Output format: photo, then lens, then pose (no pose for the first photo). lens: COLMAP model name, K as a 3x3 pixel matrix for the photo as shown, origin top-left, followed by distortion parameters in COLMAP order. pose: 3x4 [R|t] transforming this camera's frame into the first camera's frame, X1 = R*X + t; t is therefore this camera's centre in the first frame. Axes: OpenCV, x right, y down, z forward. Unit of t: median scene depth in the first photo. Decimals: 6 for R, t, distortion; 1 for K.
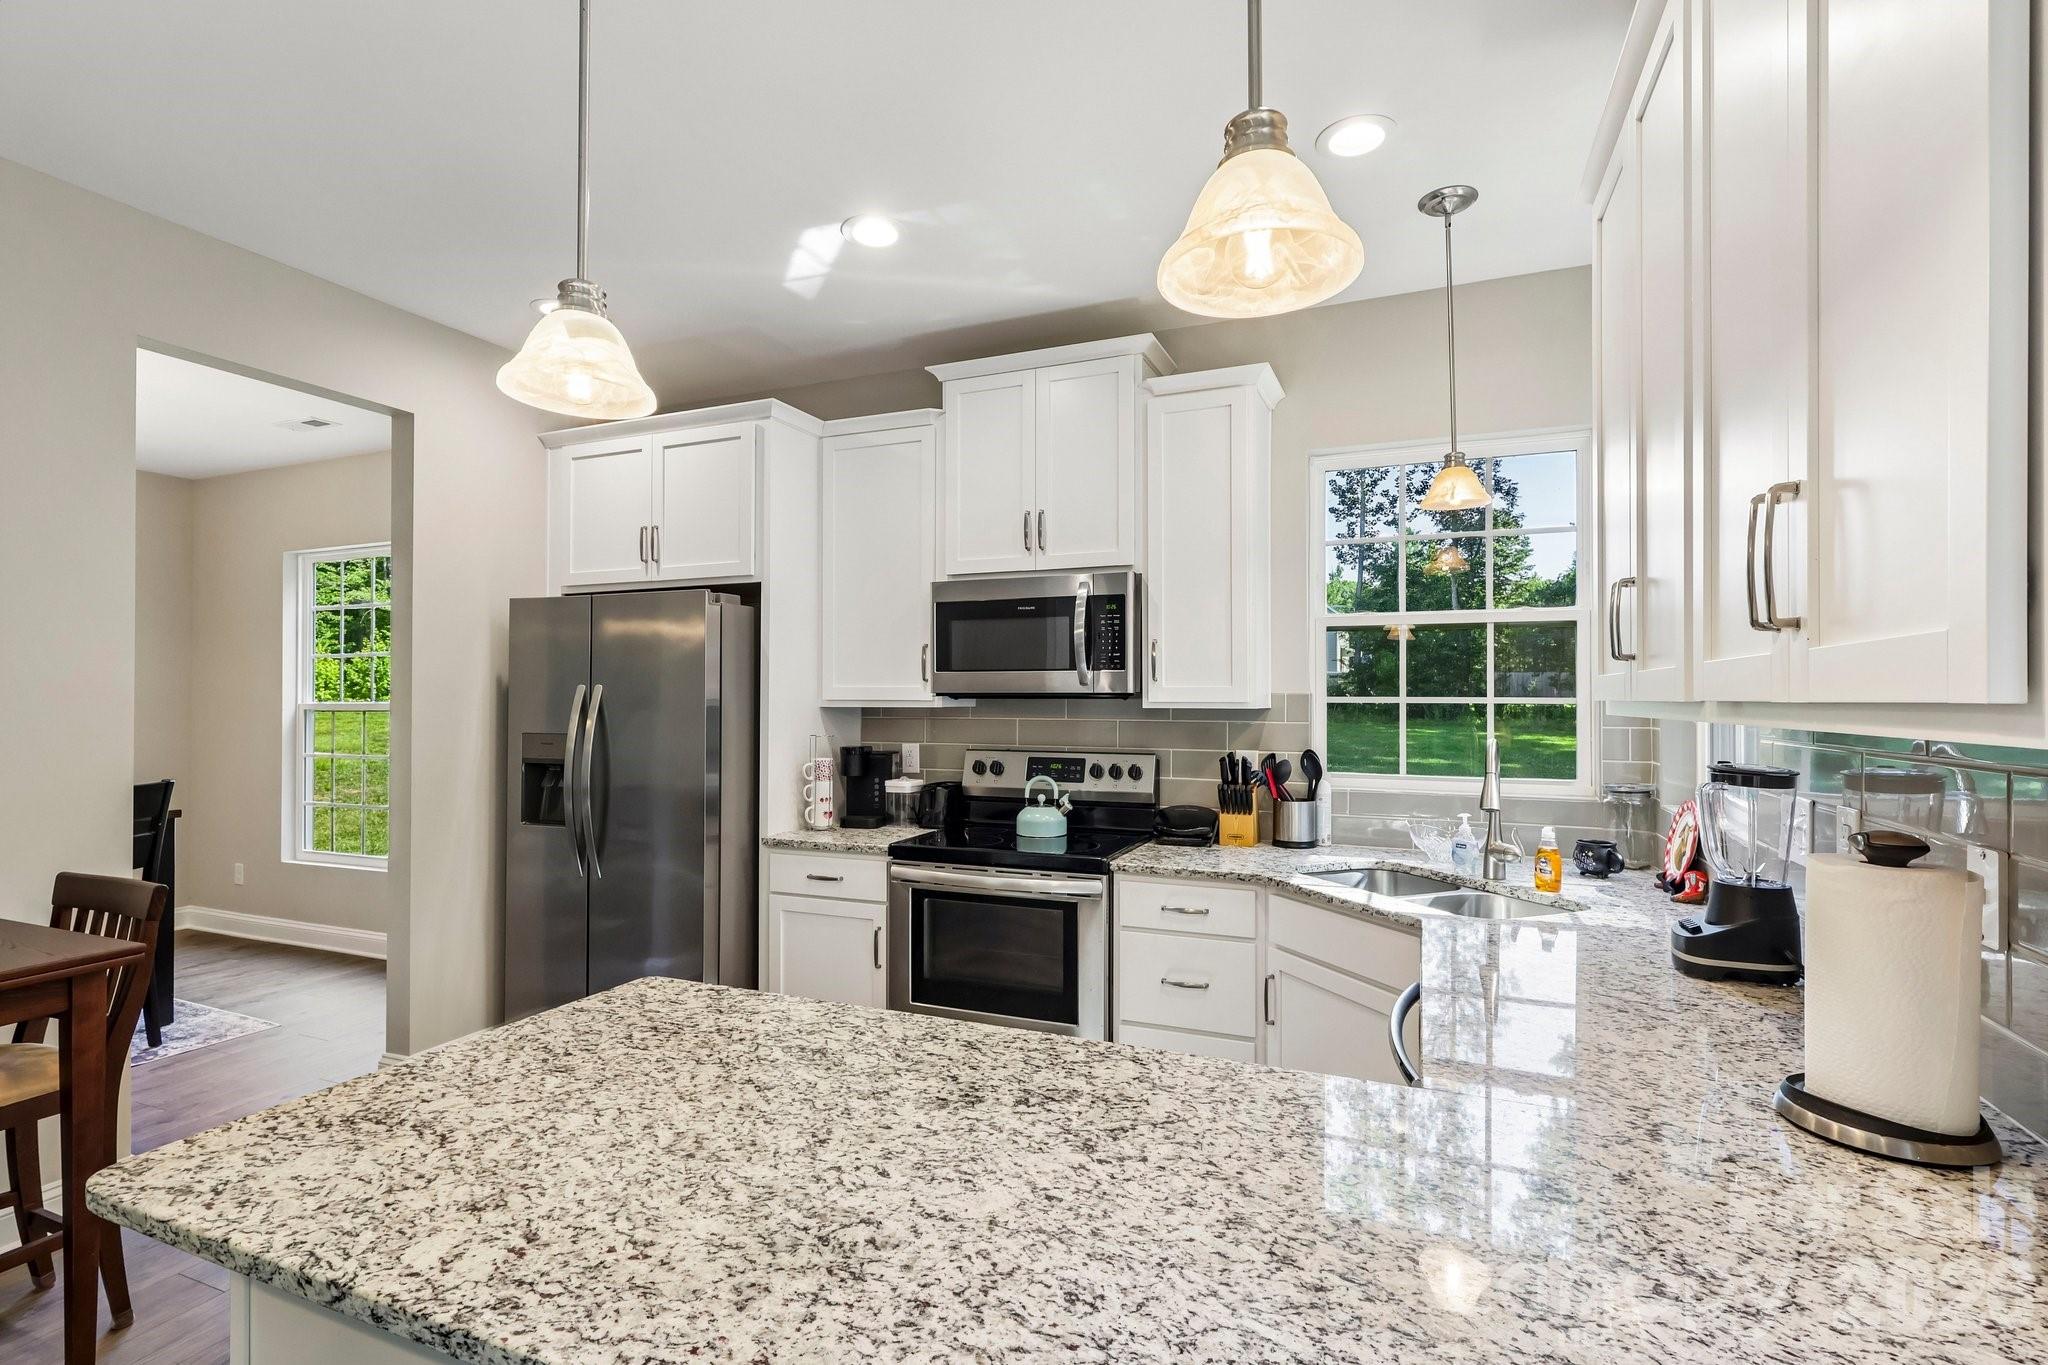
lens RADIAL K [[939.9, 0, 1022.9], [0, 939.9, 685.6], [0, 0, 1]] dist [0.002728, 0.001029]
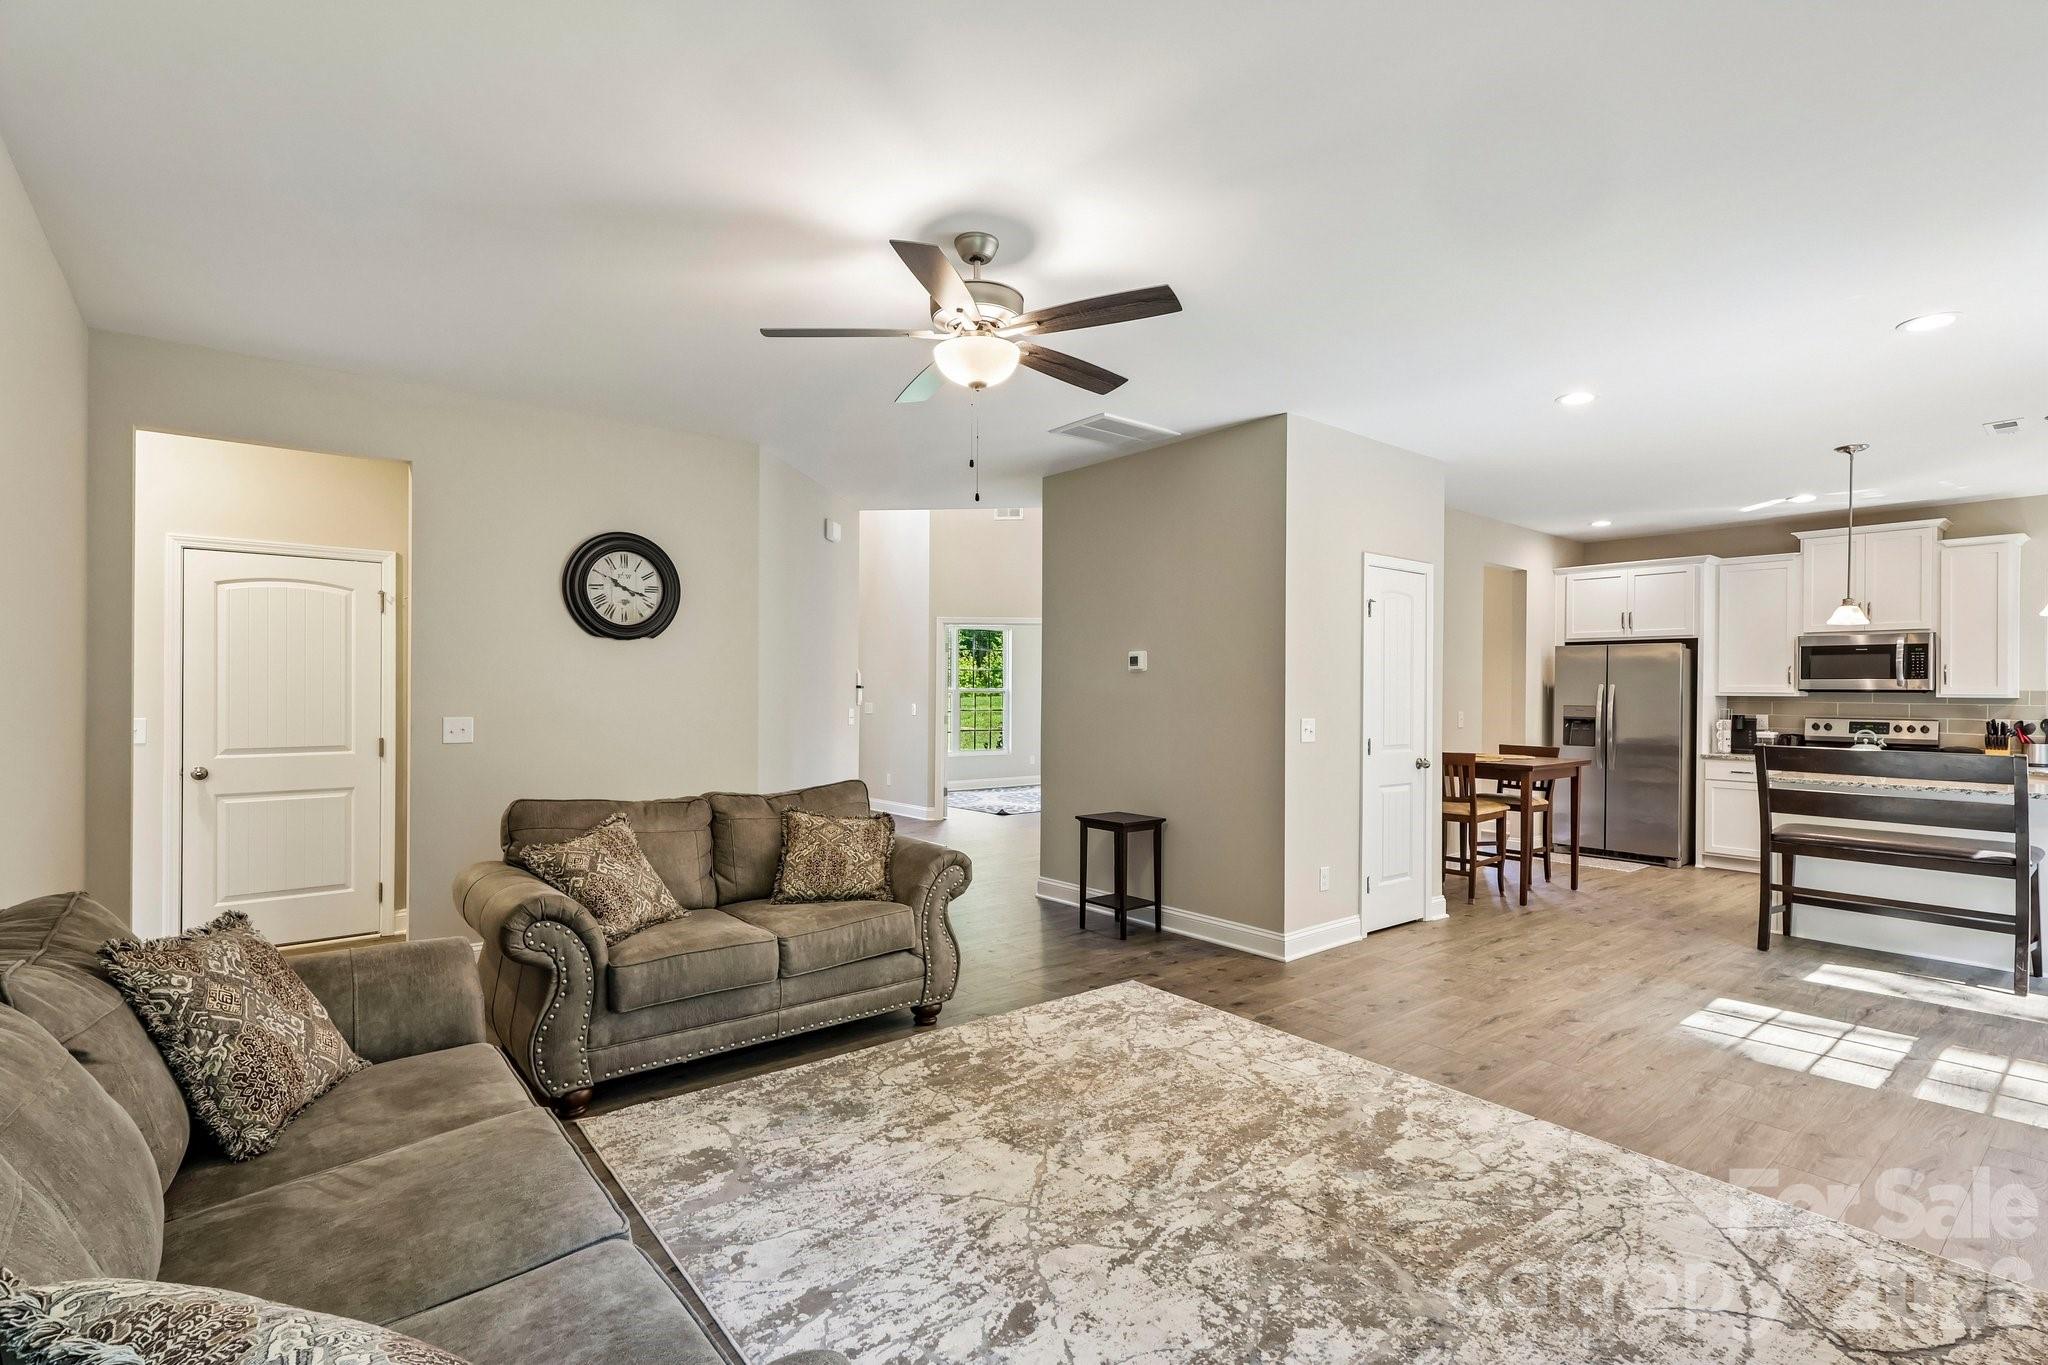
lens RADIAL K [[939.9, 0, 1032.4], [0, 939.9, 685.4], [0, 0, 1]] dist [0.002728, 0.001029]
pose [[0.900336, 0.005381, -0.435163, -0.719156], [-0.004337, 0.999985, 0.003393, -0.001074], [0.435174, -0.001168, 0.900345, -1.644128]]
